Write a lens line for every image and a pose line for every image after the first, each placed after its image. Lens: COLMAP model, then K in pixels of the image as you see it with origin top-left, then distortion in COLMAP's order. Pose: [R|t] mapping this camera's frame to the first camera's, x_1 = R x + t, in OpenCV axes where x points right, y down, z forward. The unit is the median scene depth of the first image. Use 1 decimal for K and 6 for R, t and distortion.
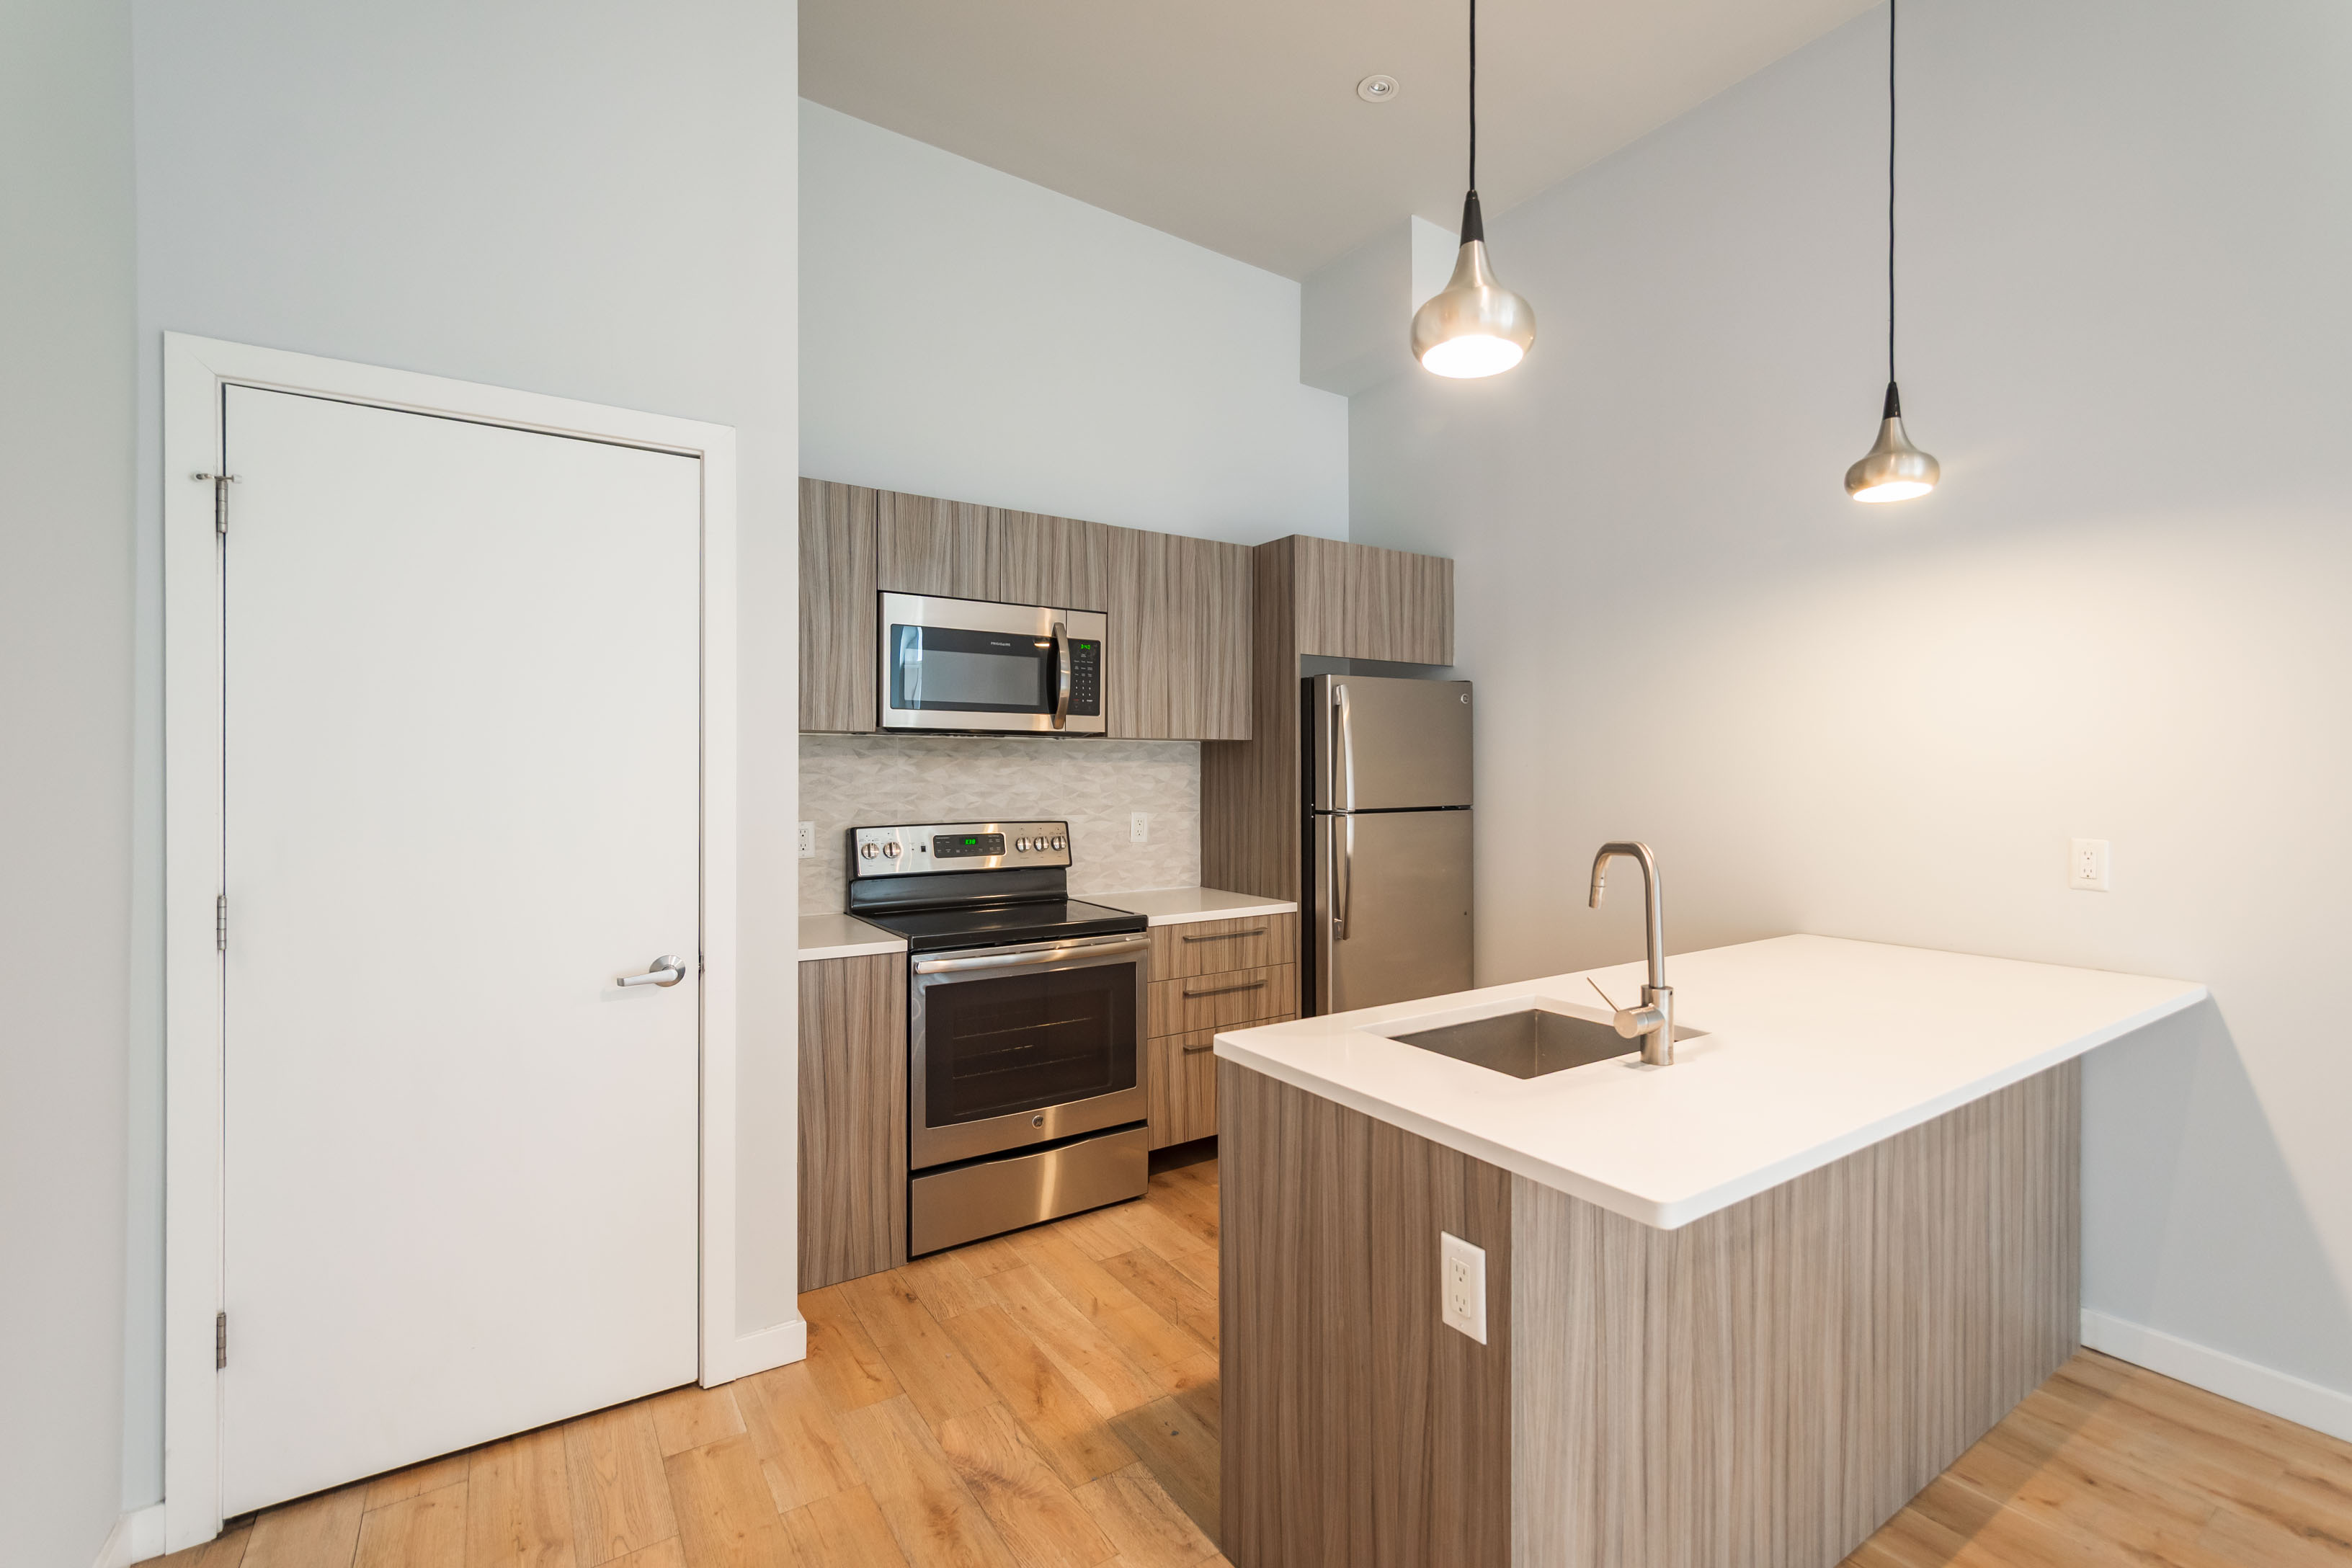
lens RADIAL K [[1073.0, 0, 1291.1], [0, 1073.0, 773.9], [0, 0, 1]] dist [-0.001336, 0.000158]
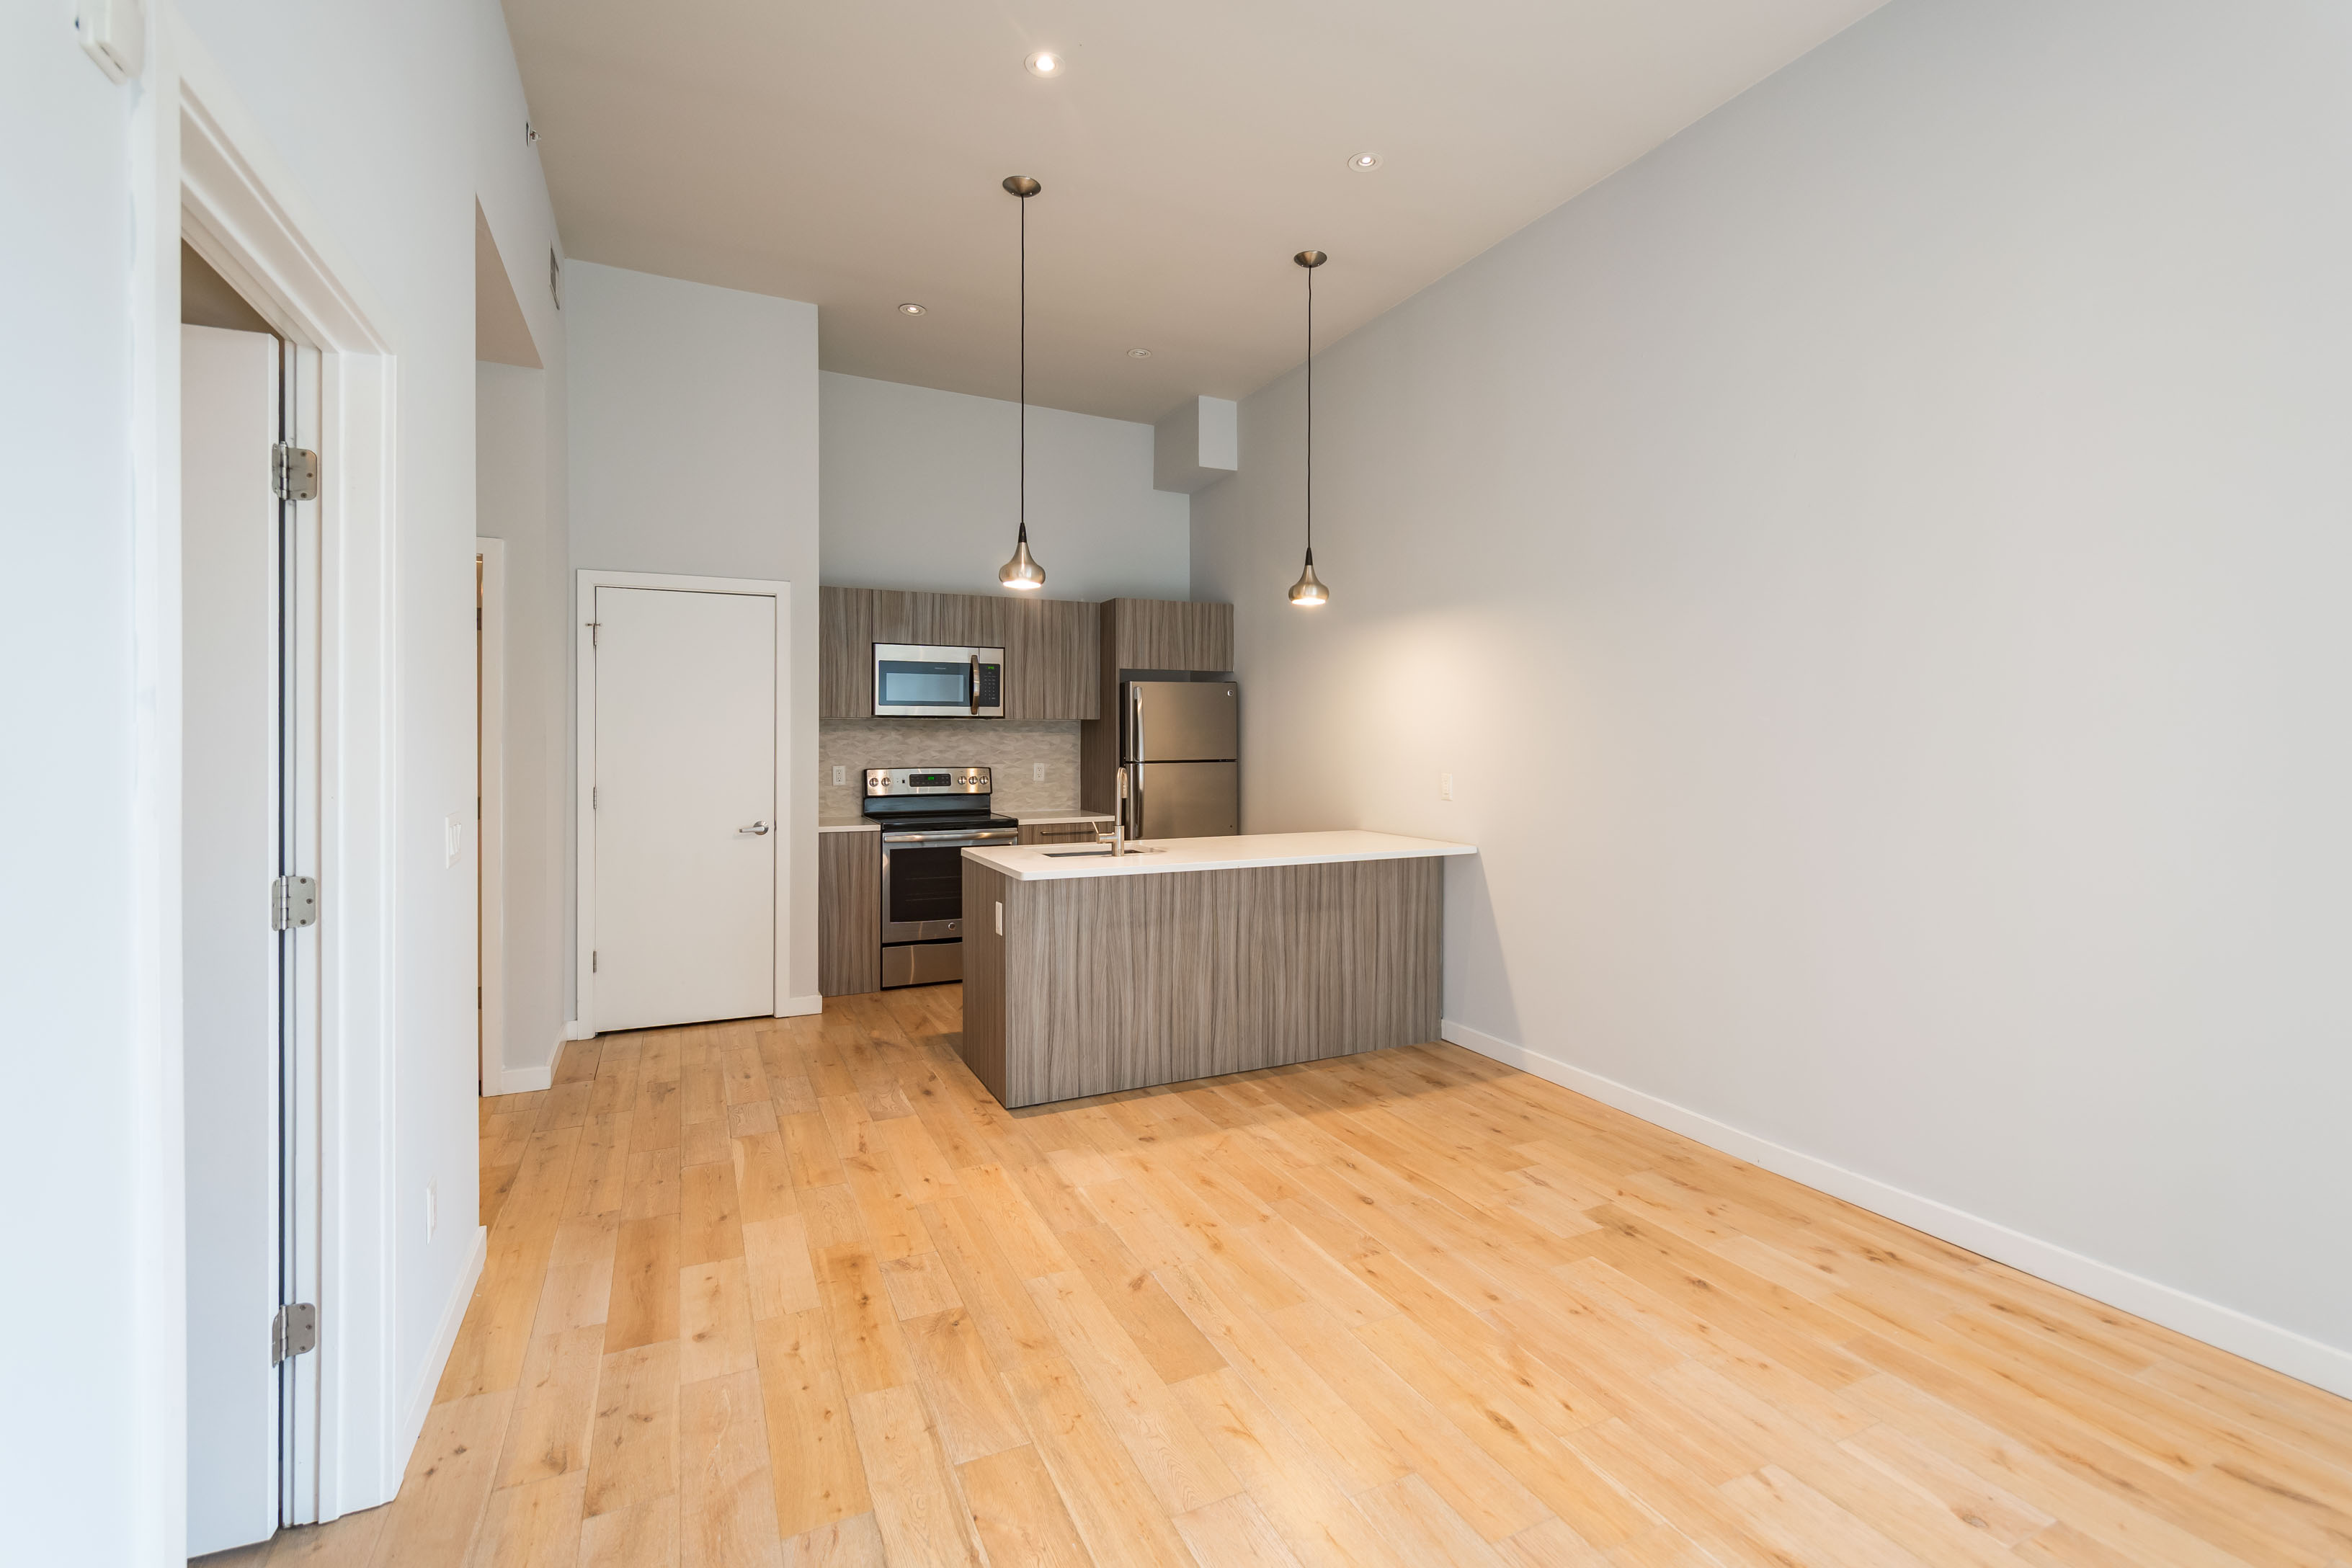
lens RADIAL K [[1059.9, 0, 1229.6], [0, 1059.9, 736.2], [0, 0, 1]] dist [-0.009734, 0.000155]
pose [[0.987405, -0.001176, -0.158211, 0.485157], [0.000529, 0.999991, -0.004134, 0.001528], [0.158215, 0.003998, 0.987397, -0.677044]]
